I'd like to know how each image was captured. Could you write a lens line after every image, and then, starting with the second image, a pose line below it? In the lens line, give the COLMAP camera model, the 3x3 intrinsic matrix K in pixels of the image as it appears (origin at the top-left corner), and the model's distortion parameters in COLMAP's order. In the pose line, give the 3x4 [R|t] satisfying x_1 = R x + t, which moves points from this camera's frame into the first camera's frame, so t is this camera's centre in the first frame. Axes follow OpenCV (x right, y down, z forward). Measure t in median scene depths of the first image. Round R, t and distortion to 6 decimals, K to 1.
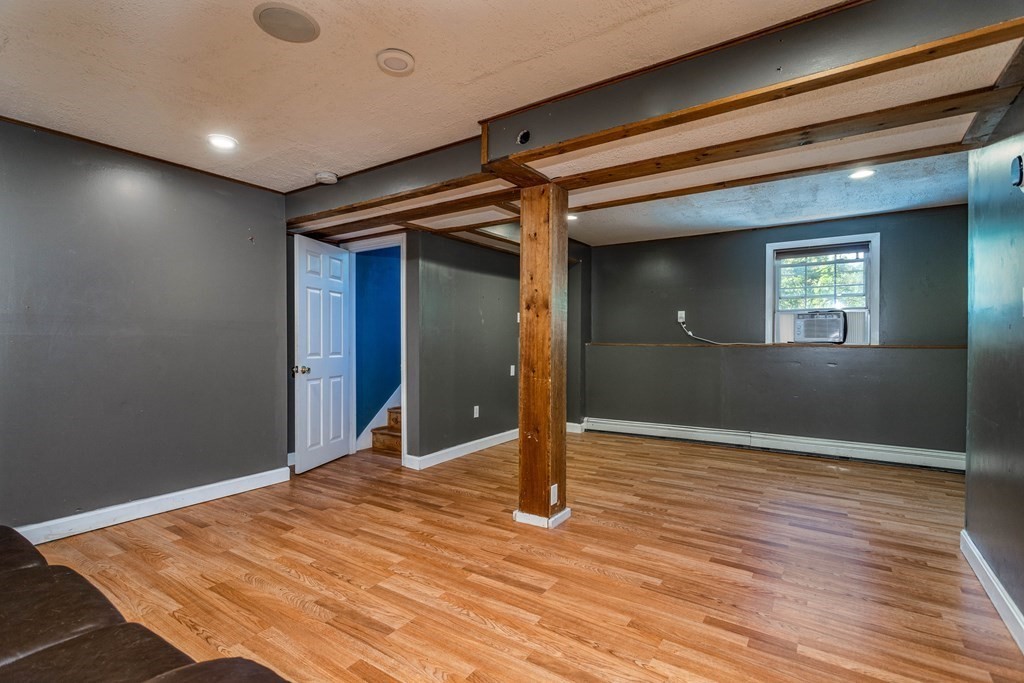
lens RADIAL K [[493.0, 0, 507.8], [0, 493.0, 346.9], [0, 0, 1]] dist [0.001258, 0.001280]
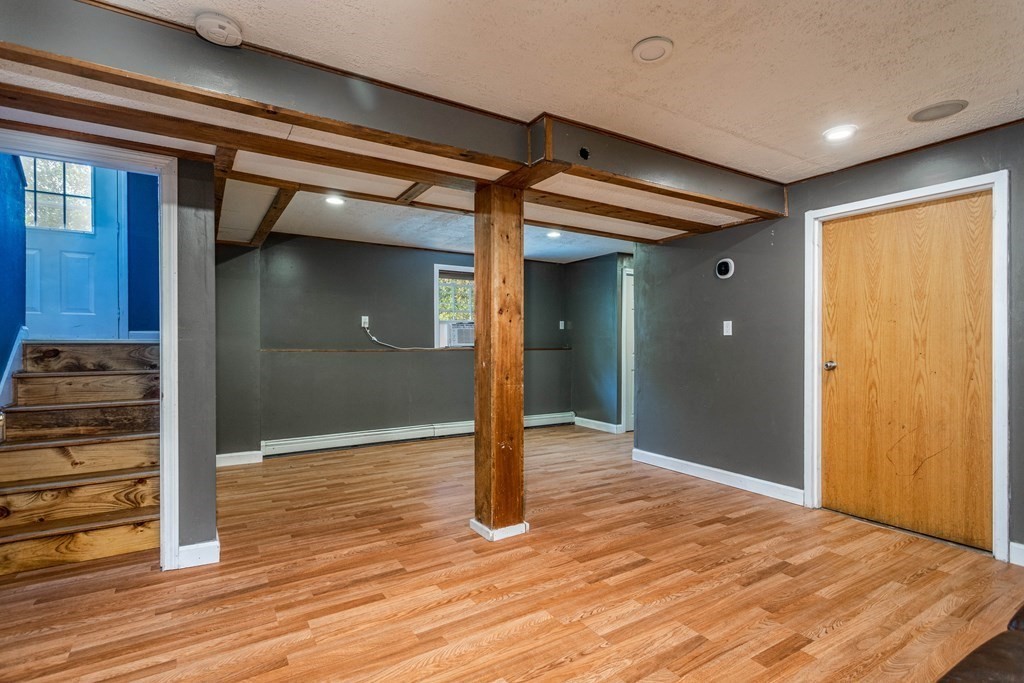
lens RADIAL K [[493.0, 0, 513.5], [0, 493.0, 348.9], [0, 0, 1]] dist [0.001258, 0.001280]
pose [[0.401000, -0.008690, 0.916037, -0.798294], [0.013222, 0.999906, 0.003697, -0.010630], [-0.915982, 0.010630, 0.401078, 0.578253]]
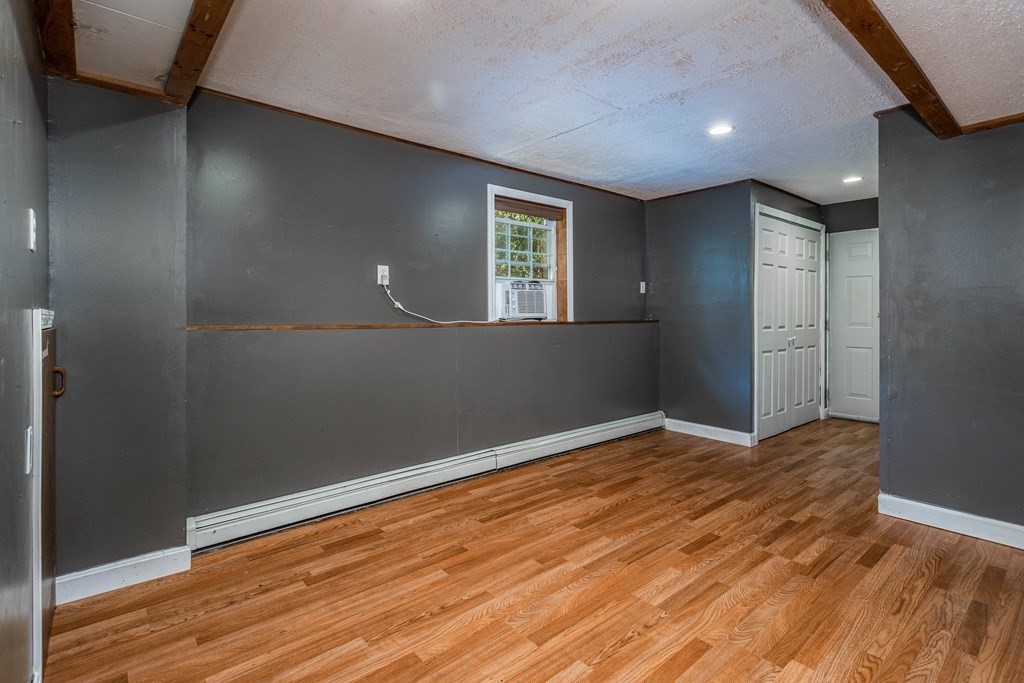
lens RADIAL K [[493.0, 0, 514.7], [0, 493.0, 317.3], [0, 0, 1]] dist [0.001258, 0.001280]
pose [[0.271875, -0.003082, 0.962328, -0.270160], [0.015439, 0.999880, -0.001160, -0.018068], [-0.962209, 0.015173, 0.271890, 1.259157]]
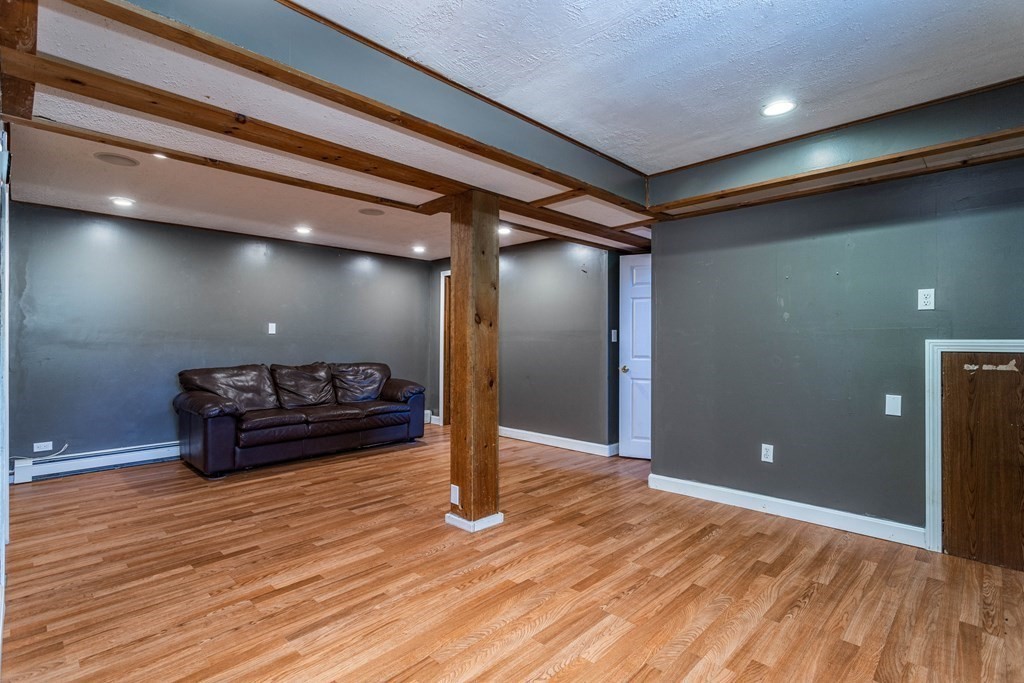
lens RADIAL K [[493.0, 0, 505.2], [0, 493.0, 341.5], [0, 0, 1]] dist [0.001258, 0.001280]
pose [[-0.198953, -0.000392, -0.980009, 1.040987], [-0.012423, 0.999921, 0.002122, -0.024295], [0.979930, 0.012597, -0.198942, 1.250564]]
